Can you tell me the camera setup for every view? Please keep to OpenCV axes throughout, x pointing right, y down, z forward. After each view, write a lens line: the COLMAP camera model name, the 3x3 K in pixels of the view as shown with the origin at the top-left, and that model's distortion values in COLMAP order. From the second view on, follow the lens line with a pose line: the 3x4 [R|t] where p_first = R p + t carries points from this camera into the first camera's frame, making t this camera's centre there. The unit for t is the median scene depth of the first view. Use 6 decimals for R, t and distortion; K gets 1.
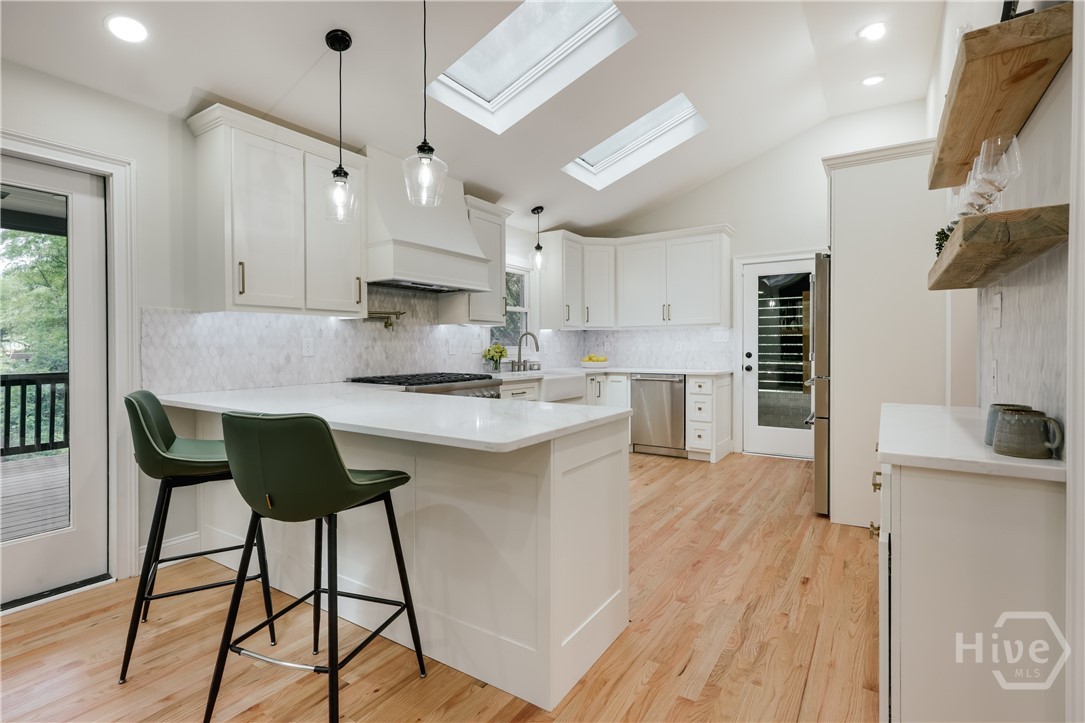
lens RADIAL K [[495.5, 0, 512.3], [0, 495.5, 349.9], [0, 0, 1]] dist [-0.002374, -0.000344]
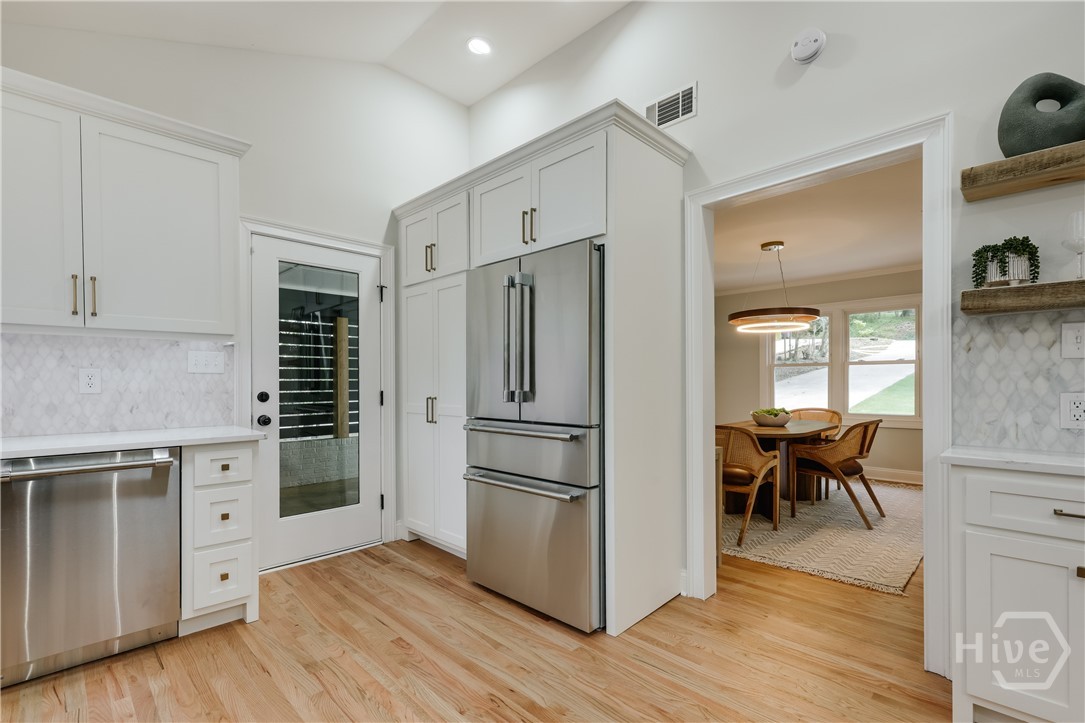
lens RADIAL K [[498.2, 0, 542.3], [0, 498.2, 380.4], [0, 0, 1]] dist [-0.000333, -0.000136]
pose [[0.142532, 0.005138, 0.989777, -0.035184], [0.006626, 0.999959, -0.006145, -0.002339], [-0.989768, 0.007435, 0.142492, 0.615120]]
